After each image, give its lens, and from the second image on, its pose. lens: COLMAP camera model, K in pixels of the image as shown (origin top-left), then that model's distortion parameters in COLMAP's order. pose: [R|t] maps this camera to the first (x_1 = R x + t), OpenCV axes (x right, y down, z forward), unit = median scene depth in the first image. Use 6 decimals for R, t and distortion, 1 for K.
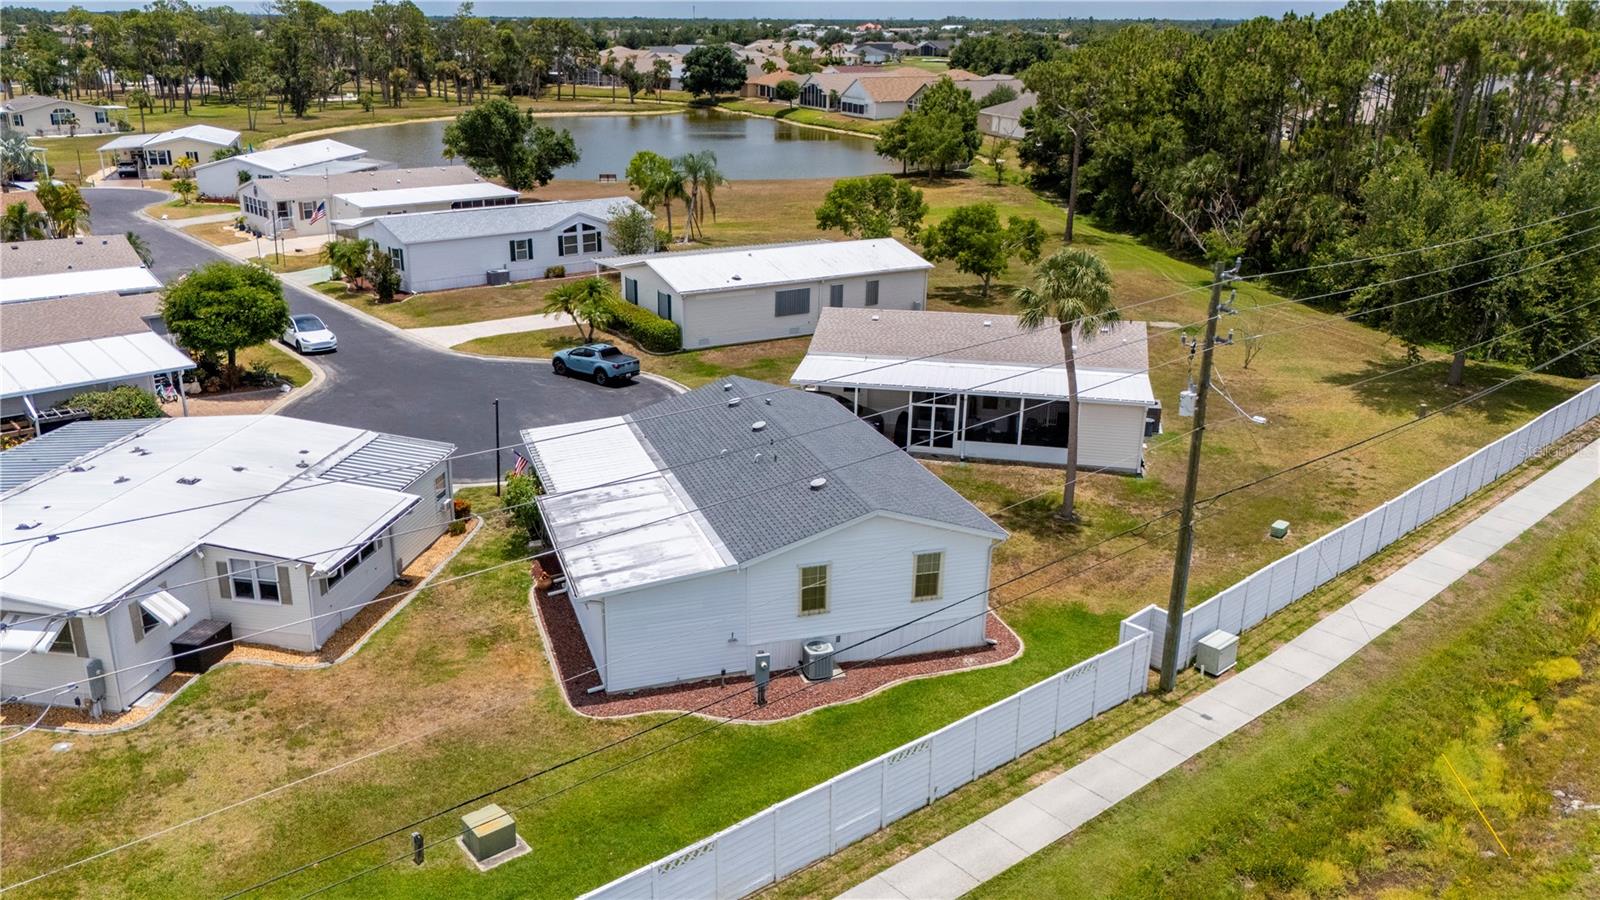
lens RADIAL K [[1249.7, 0, 753.7], [0, 1249.7, 481.4], [0, 0, 1]] dist [0.094941, -0.110057]
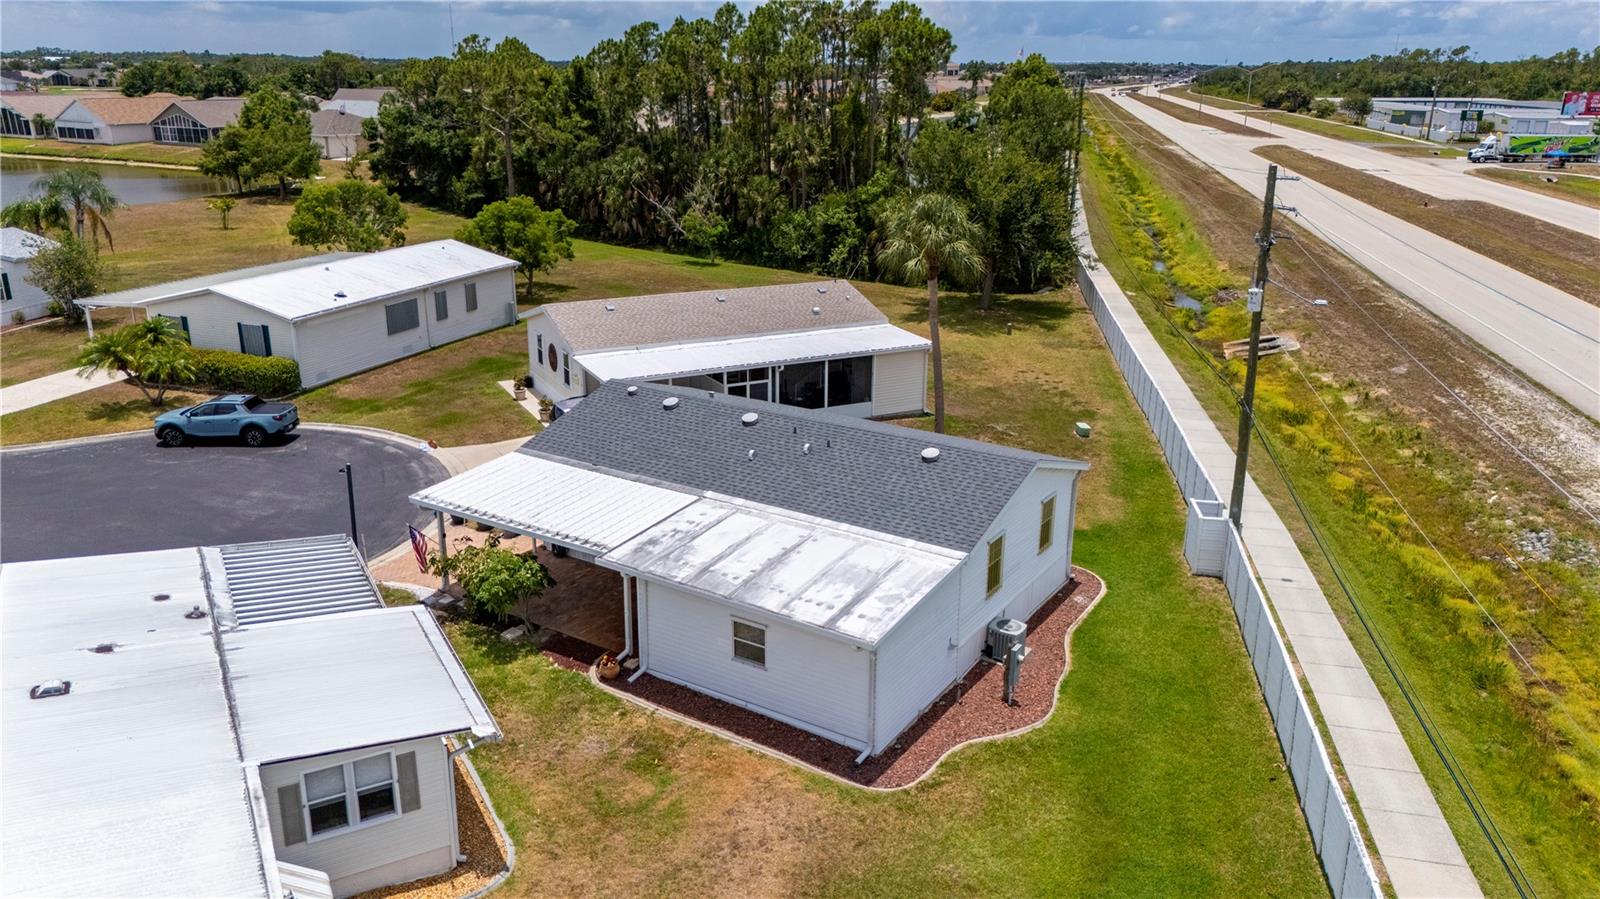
lens RADIAL K [[1177.7, 0, 800.0], [0, 1177.7, 449.5], [0, 0, 1]] dist [0.073461, -0.070059]
pose [[0.765214, -0.200251, 0.611839, -0.320303], [0.219928, 0.974528, 0.043897, -0.035432], [-0.605045, 0.100970, 0.789763, 0.235359]]
